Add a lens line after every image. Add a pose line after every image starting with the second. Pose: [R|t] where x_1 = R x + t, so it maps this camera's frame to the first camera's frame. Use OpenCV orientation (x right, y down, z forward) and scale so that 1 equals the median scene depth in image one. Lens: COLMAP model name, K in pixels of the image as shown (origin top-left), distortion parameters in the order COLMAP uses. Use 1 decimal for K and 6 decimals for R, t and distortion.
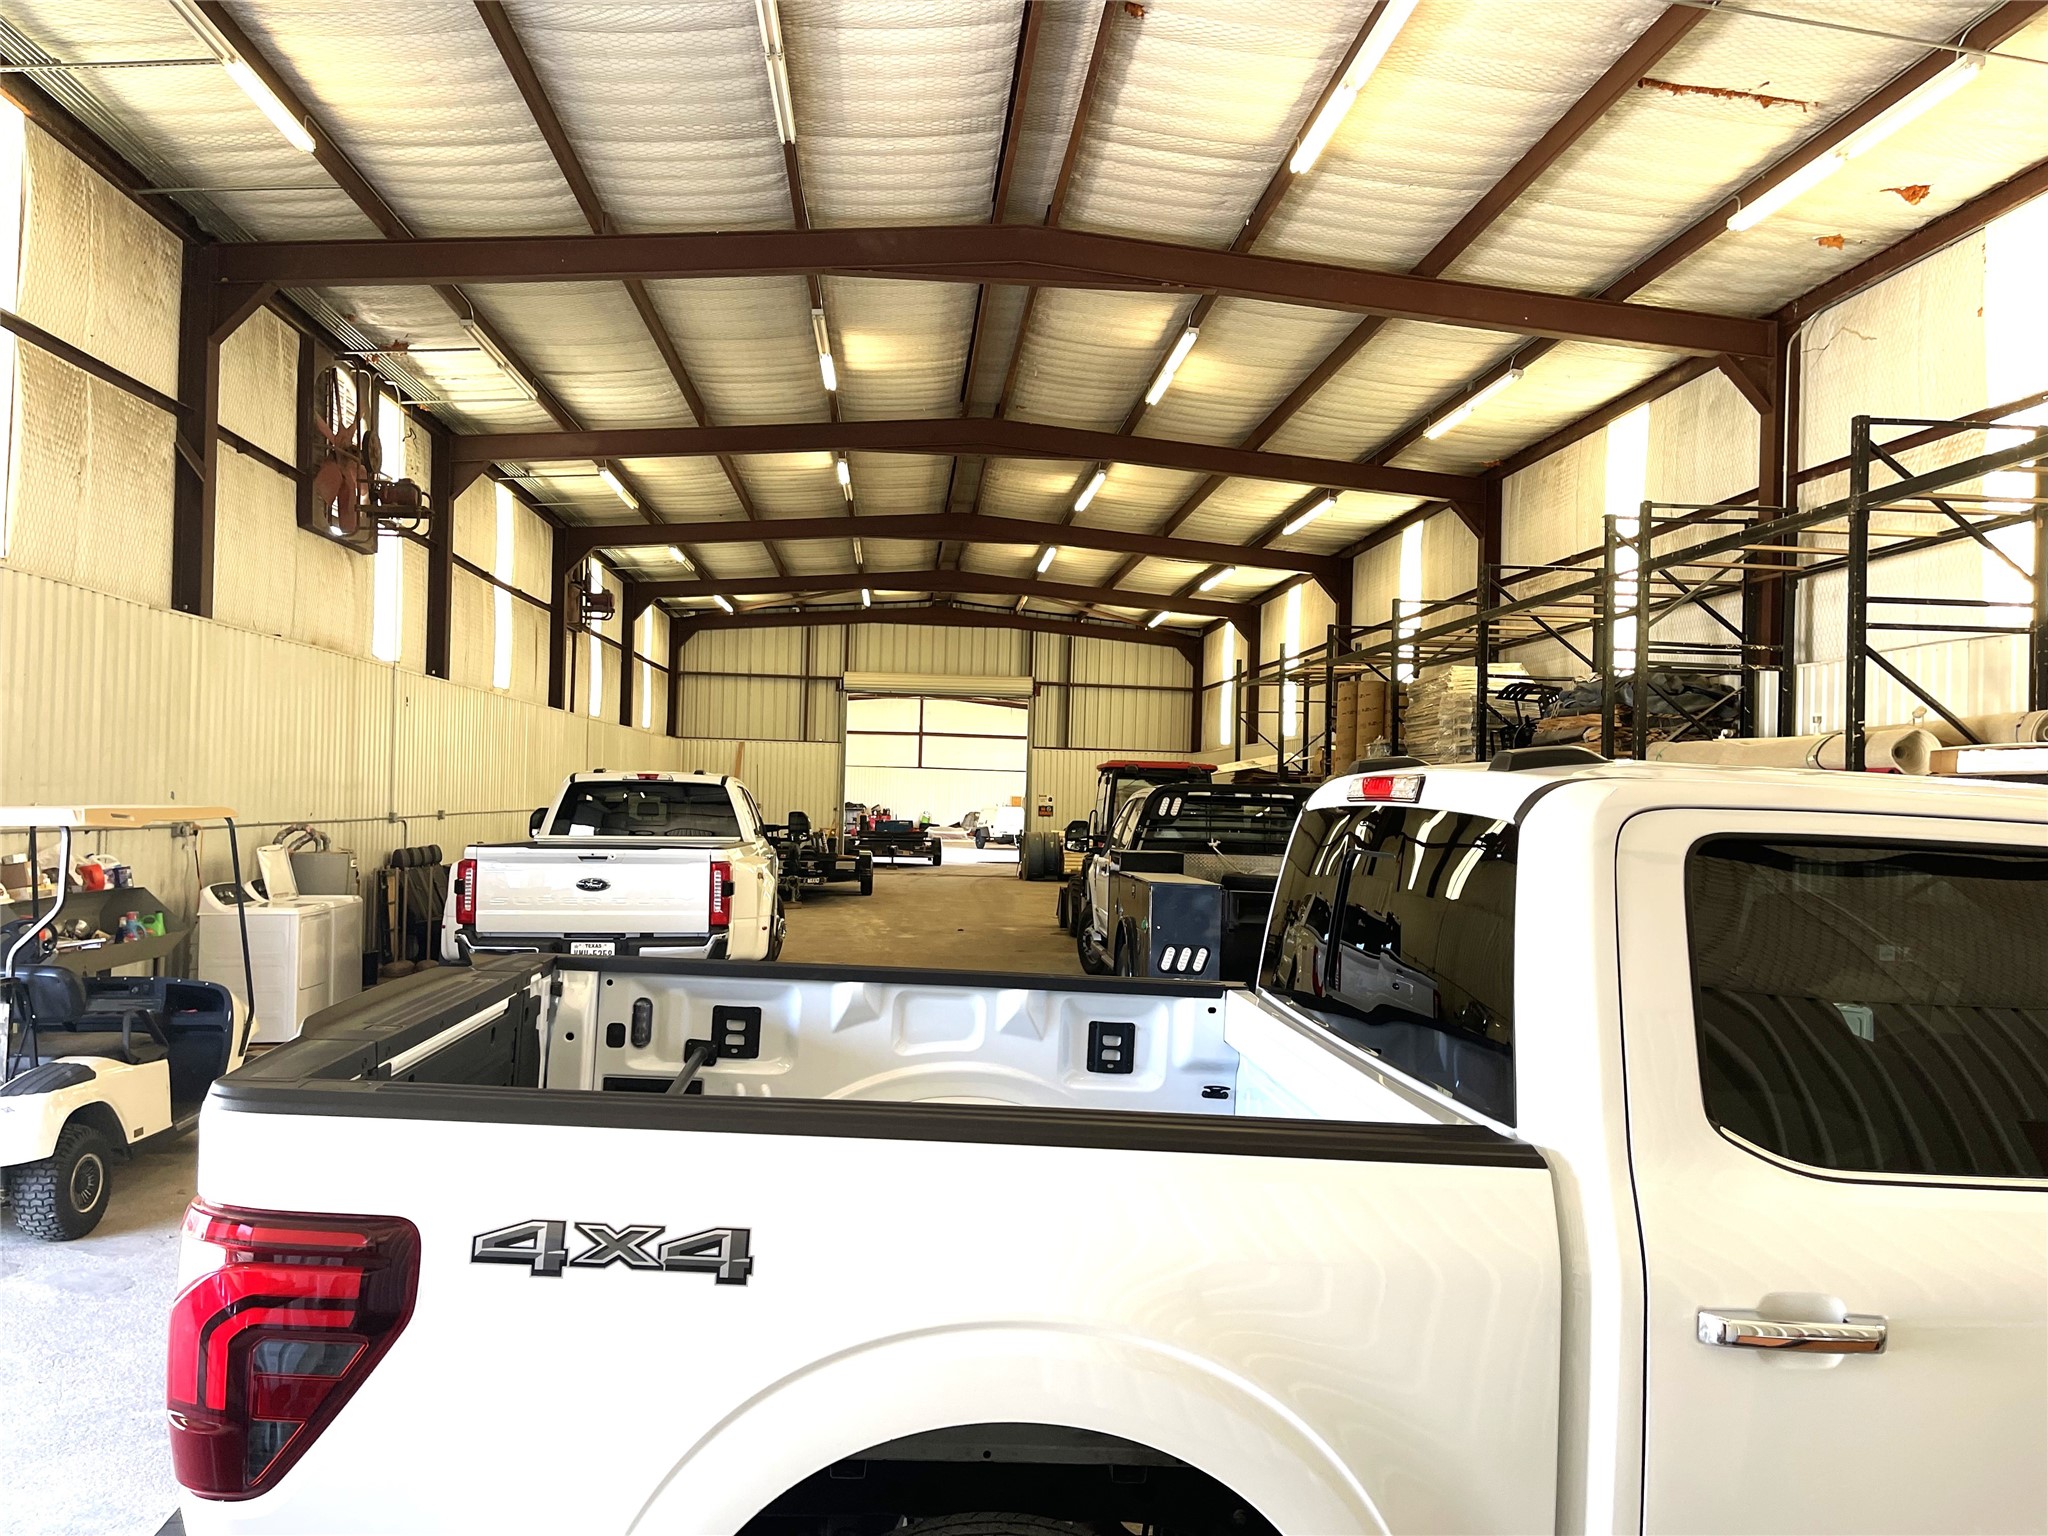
lens RADIAL K [[1488.5, 0, 1024.0], [0, 1488.5, 768.0], [0, 0, 1]] dist [-0.005321, -0.000424]
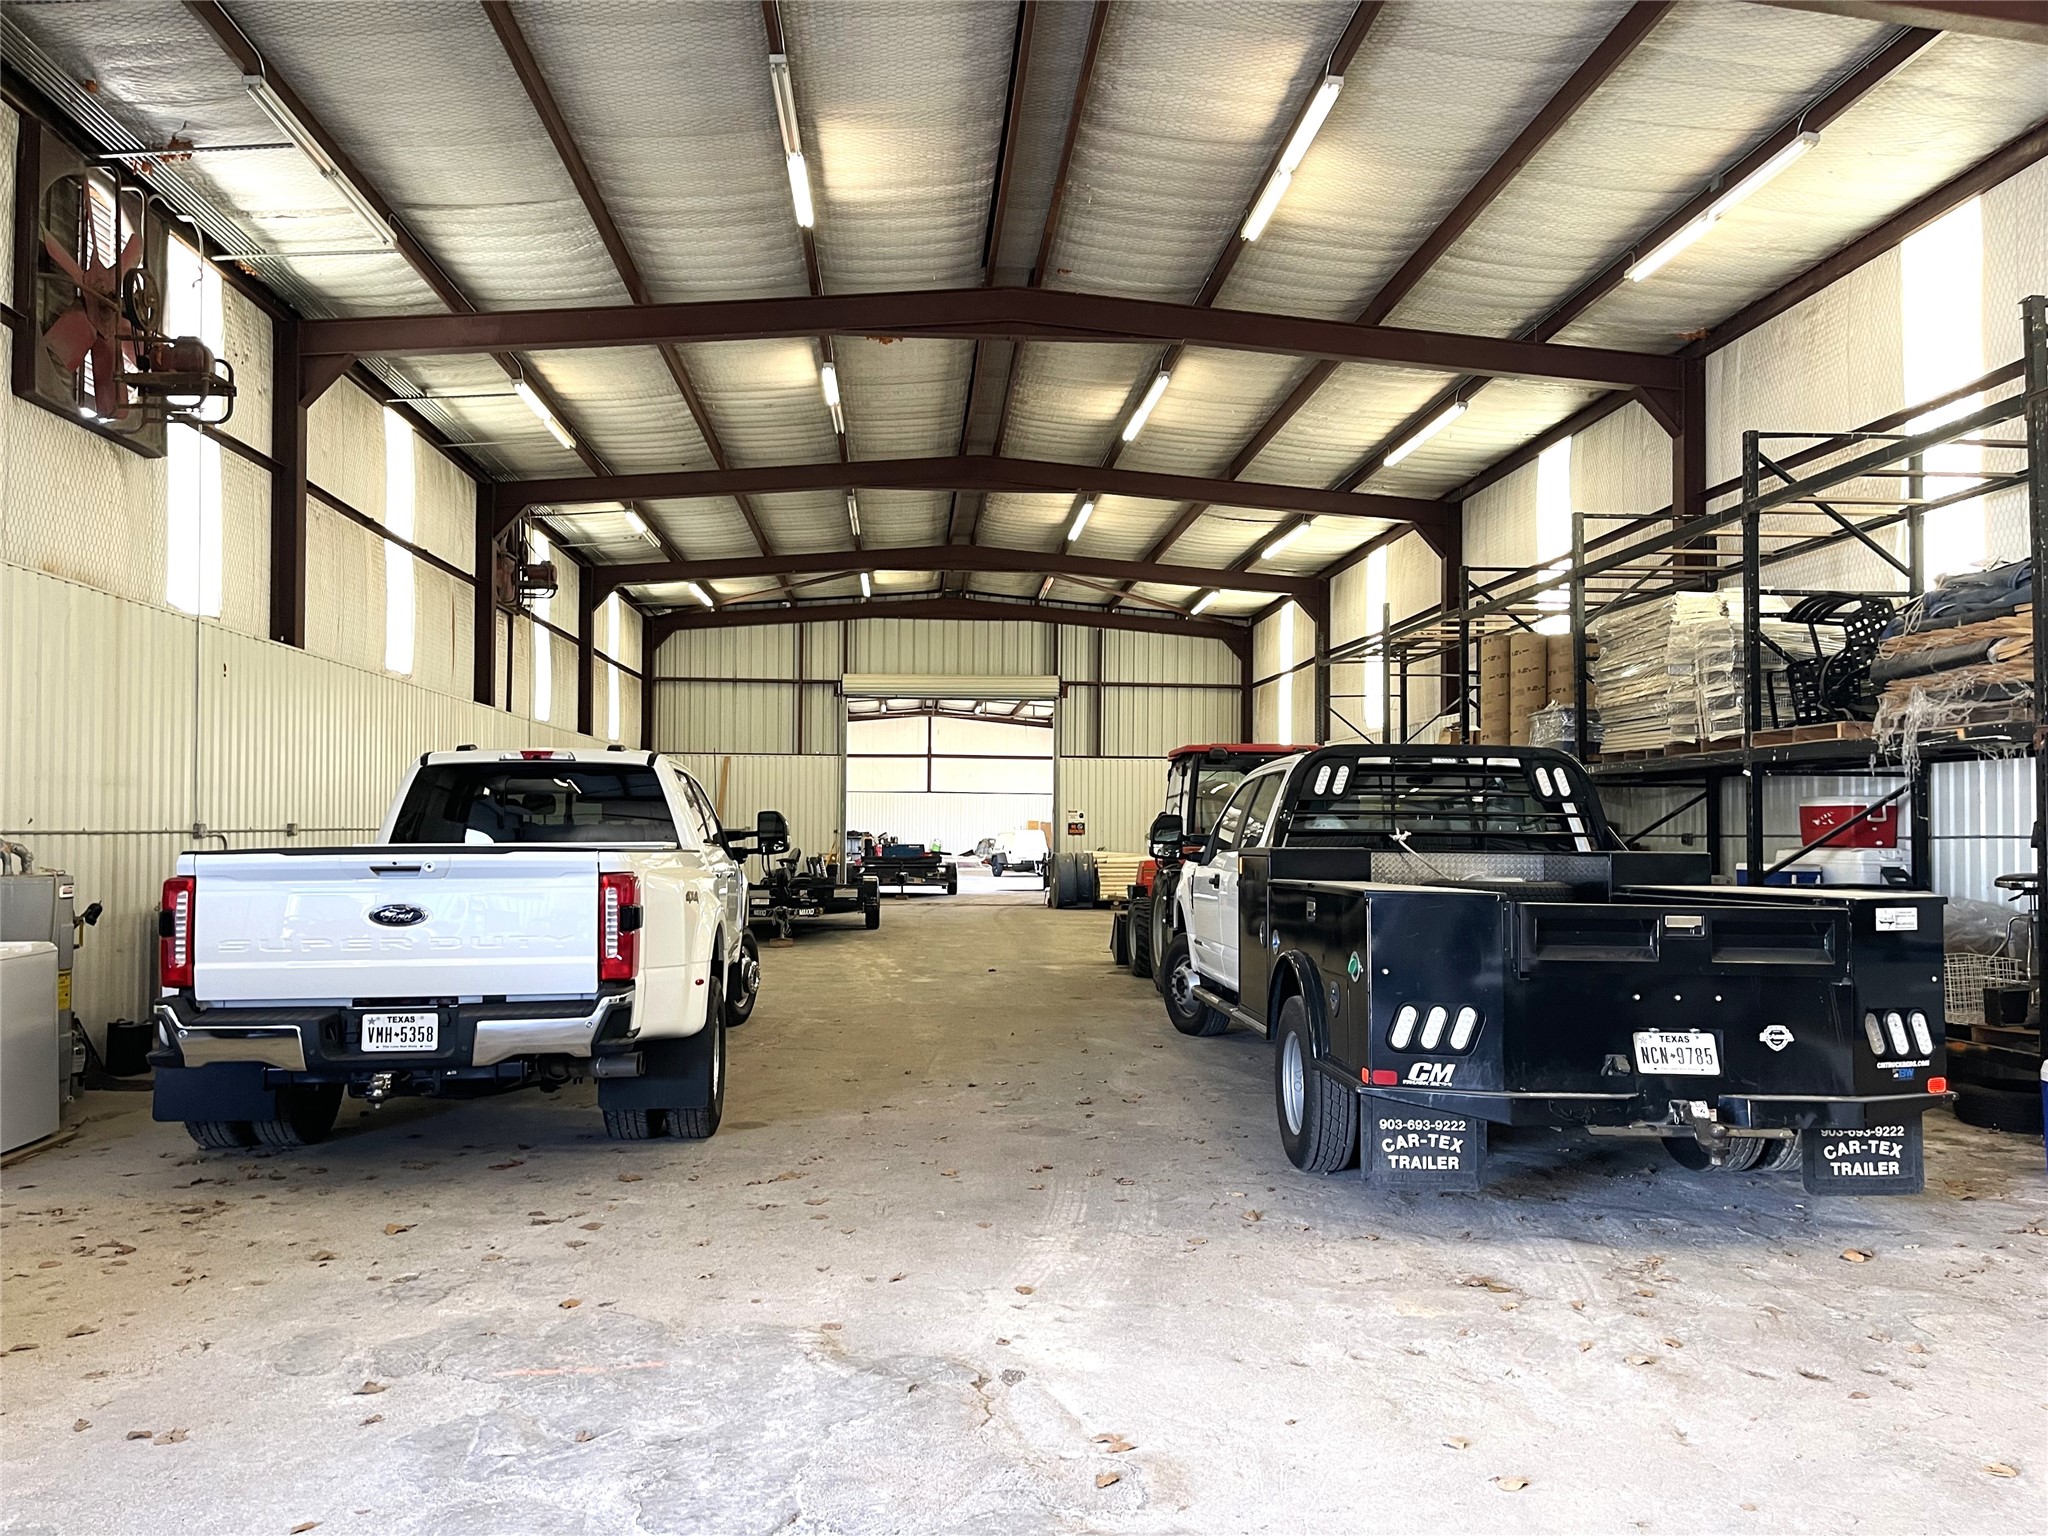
lens RADIAL K [[1571.8, 0, 1024.0], [0, 1571.8, 768.0], [0, 0, 1]] dist [0.010090, -0.000924]
pose [[0.999757, -0.020177, -0.008830, -0.015986], [0.020035, 0.999673, -0.015872, 0.015576], [0.009148, 0.015691, 0.999835, 0.169150]]
